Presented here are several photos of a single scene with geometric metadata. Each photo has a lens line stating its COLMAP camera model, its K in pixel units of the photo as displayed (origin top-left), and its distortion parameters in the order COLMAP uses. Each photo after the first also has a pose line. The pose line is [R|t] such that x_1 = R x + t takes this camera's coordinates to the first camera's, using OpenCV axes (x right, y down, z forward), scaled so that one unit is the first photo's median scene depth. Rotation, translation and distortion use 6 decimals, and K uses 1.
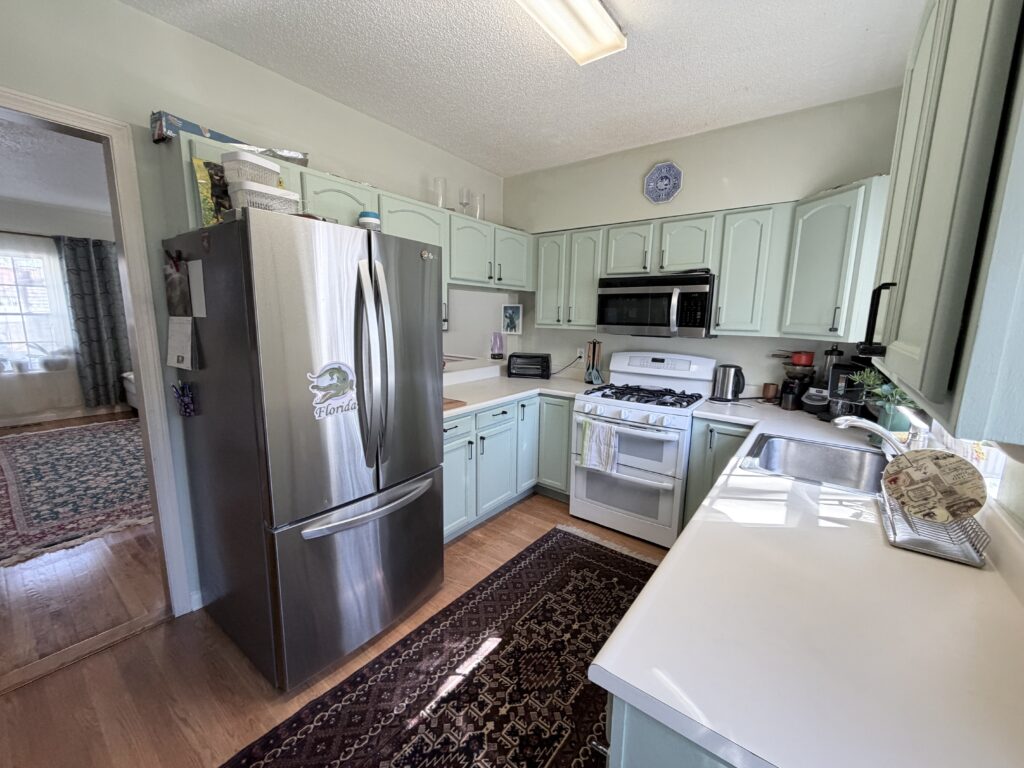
lens RADIAL K [[409.1, 0, 510.5], [0, 409.1, 382.9], [0, 0, 1]] dist [-0.000326, -0.000058]
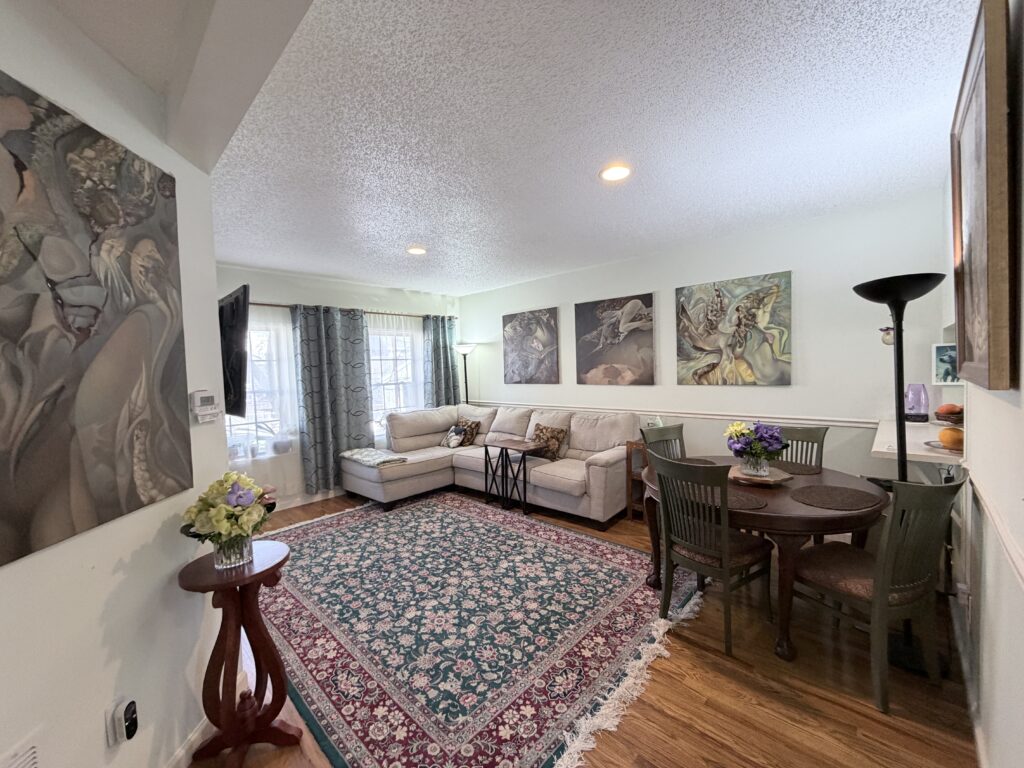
lens RADIAL K [[409.1, 0, 510.5], [0, 409.1, 382.9], [0, 0, 1]] dist [-0.000326, -0.000058]
pose [[0.991629, -0.055076, -0.116786, -1.025576], [0.040584, 0.991574, -0.123023, -0.105496], [0.122577, 0.117253, 0.985508, 0.346372]]
